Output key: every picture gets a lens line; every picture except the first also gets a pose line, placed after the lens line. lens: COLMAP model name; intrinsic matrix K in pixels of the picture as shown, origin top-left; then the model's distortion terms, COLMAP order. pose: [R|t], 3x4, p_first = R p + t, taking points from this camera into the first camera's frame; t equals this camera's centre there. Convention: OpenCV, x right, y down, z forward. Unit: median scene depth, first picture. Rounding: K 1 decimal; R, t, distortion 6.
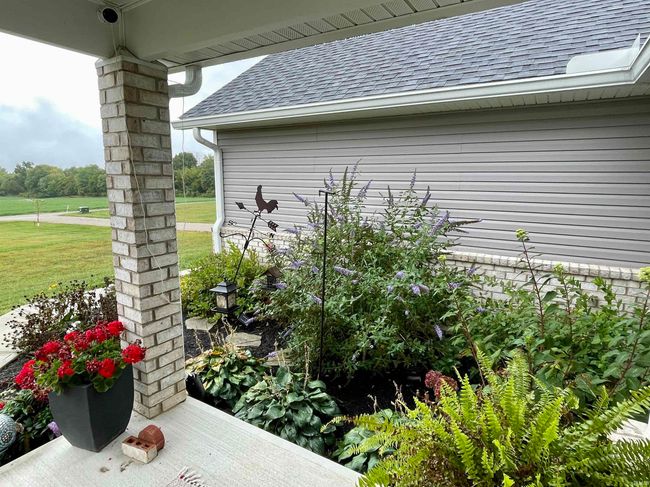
lens RADIAL K [[368.0, 0, 324.5], [0, 368.0, 242.8], [0, 0, 1]] dist [0.000661, 0.001239]
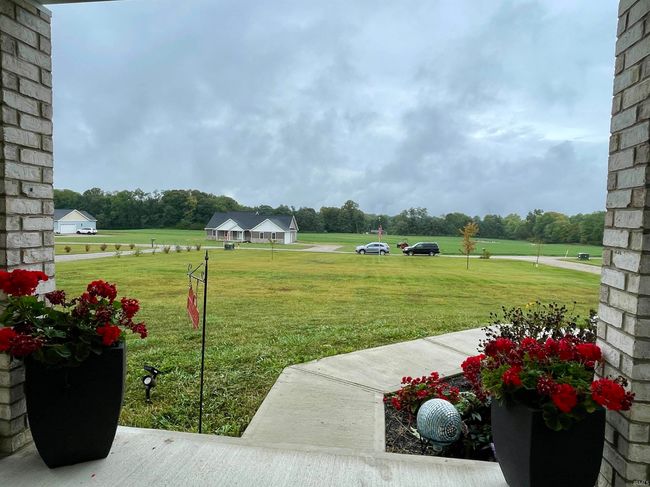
lens RADIAL K [[390.8, 0, 323.9], [0, 390.8, 244.5], [0, 0, 1]] dist [-0.006835, 0.000584]
pose [[0.390473, 0.054534, -0.918998, -0.103791], [-0.172314, 0.984931, -0.014768, 0.126091], [0.904344, 0.164122, 0.393987, 0.230417]]
